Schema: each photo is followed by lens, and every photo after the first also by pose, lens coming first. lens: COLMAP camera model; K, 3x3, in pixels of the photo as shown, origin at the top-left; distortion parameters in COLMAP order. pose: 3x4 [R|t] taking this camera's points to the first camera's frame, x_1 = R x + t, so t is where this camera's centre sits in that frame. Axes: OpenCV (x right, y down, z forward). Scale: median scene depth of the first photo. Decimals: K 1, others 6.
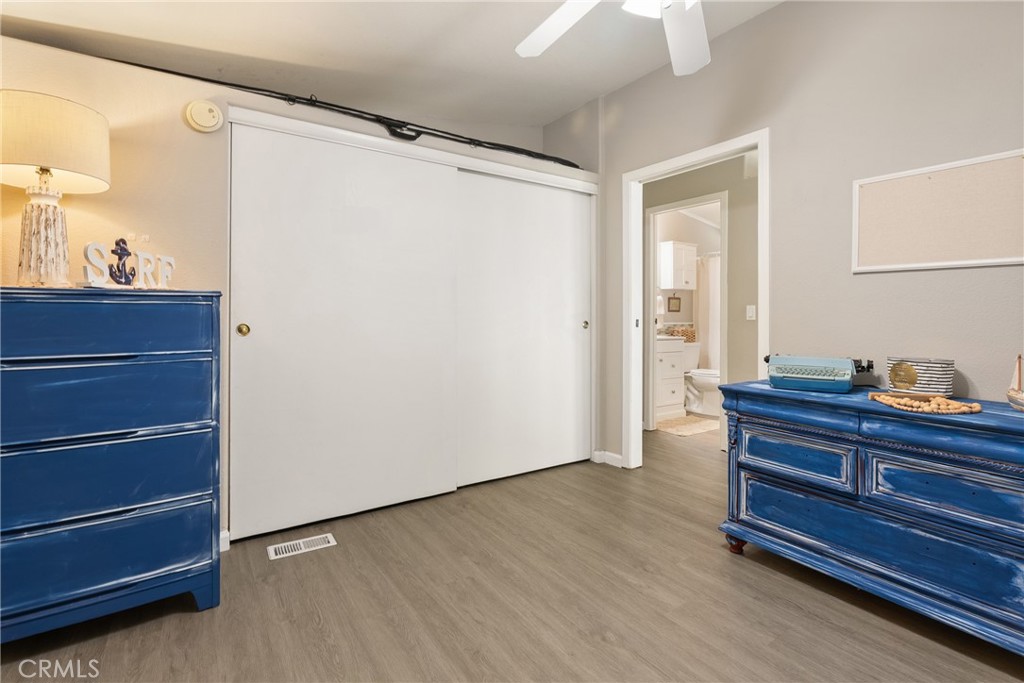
lens RADIAL K [[466.4, 0, 506.4], [0, 466.4, 311.7], [0, 0, 1]] dist [-0.002755, 0.001181]
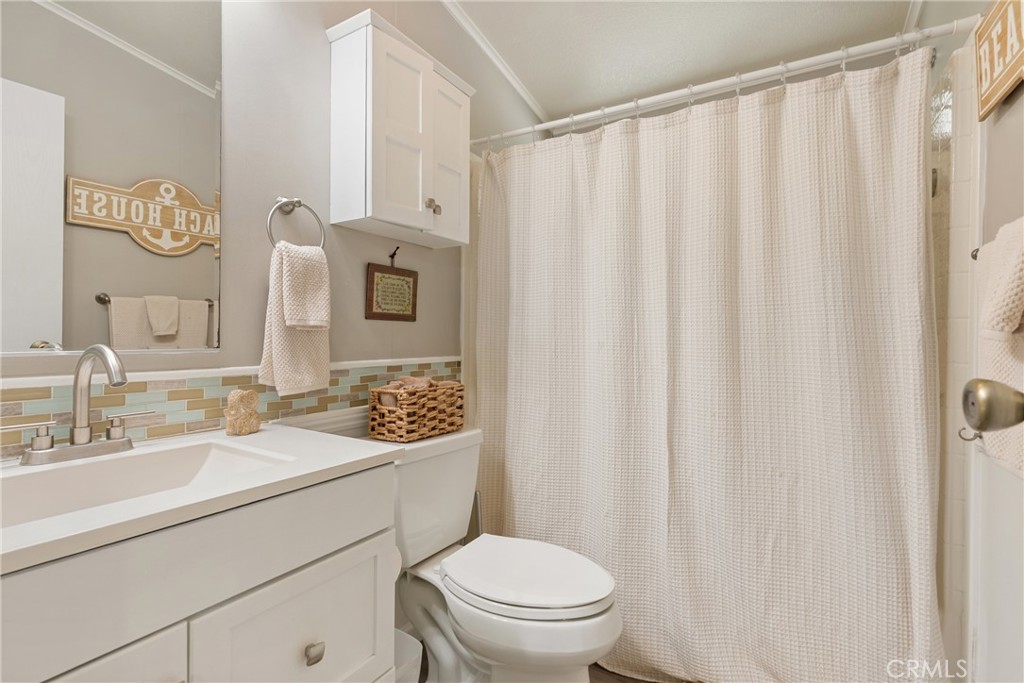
lens RADIAL K [[466.4, 0, 514.0], [0, 466.4, 335.0], [0, 0, 1]] dist [-0.002755, 0.001181]
pose [[0.897910, 0.002719, 0.440171, 0.311828], [-0.004690, 0.999983, 0.003388, 0.007926], [-0.440154, -0.005106, 0.897908, 0.743926]]
